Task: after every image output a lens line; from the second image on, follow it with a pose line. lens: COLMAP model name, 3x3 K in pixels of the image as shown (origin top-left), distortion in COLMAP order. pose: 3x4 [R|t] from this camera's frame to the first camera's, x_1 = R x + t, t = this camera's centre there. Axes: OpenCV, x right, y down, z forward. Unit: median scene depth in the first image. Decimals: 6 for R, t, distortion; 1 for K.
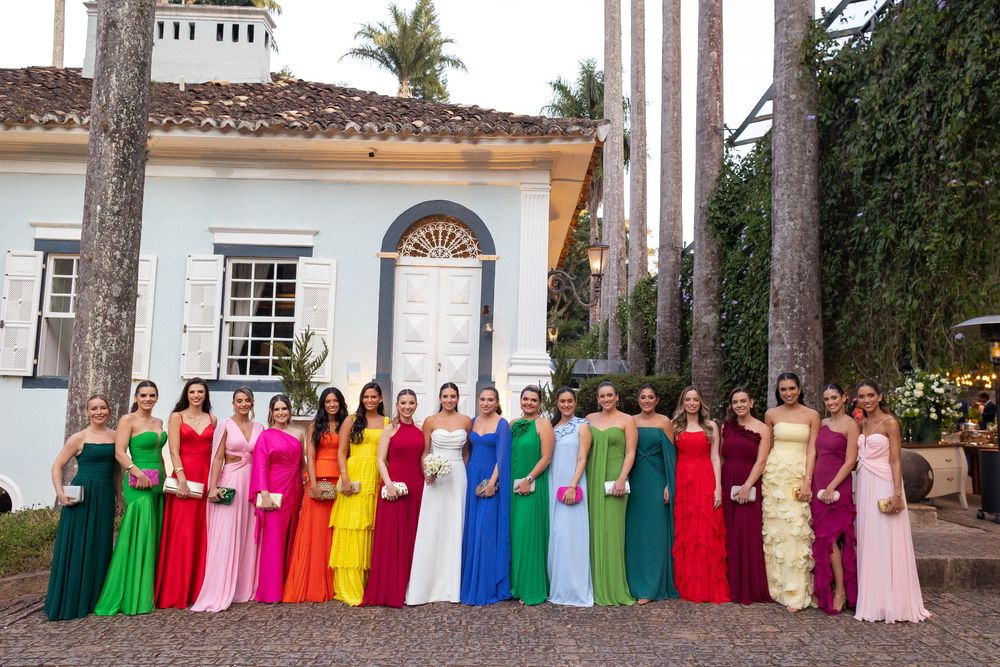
lens RADIAL K [[726.4, 0, 500.4], [0, 726.4, 365.1], [0, 0, 1]] dist [0.020660, -0.002272]
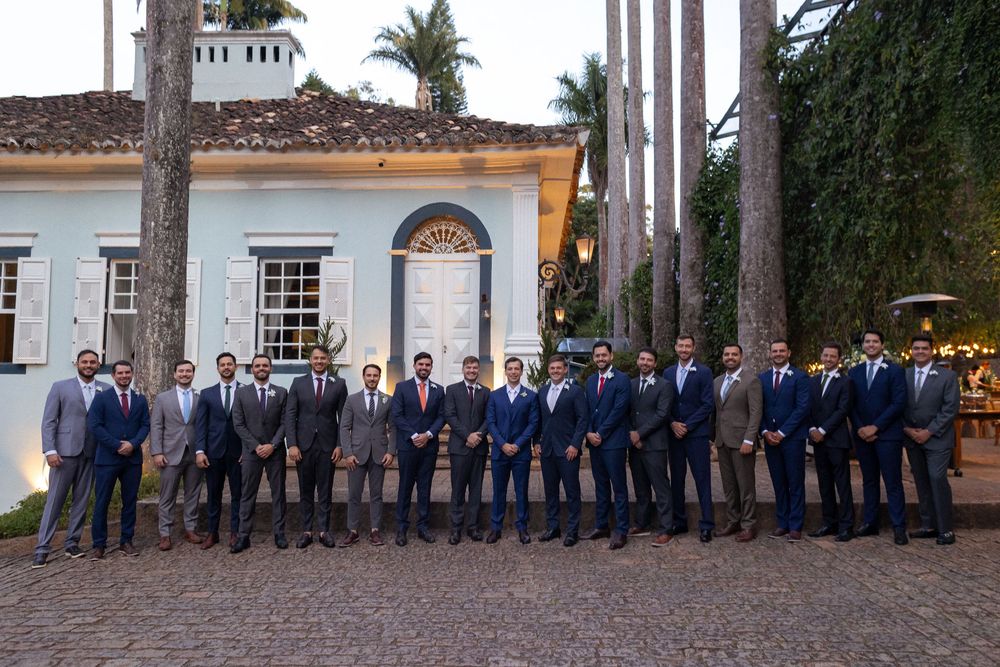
lens RADIAL K [[726.4, 0, 500.4], [0, 726.4, 365.1], [0, 0, 1]] dist [0.020660, -0.002272]
pose [[0.998218, -0.019535, -0.056379, 0.067219], [0.021233, 0.999334, 0.029669, -0.004476], [0.055762, -0.030813, 0.997969, -0.137838]]
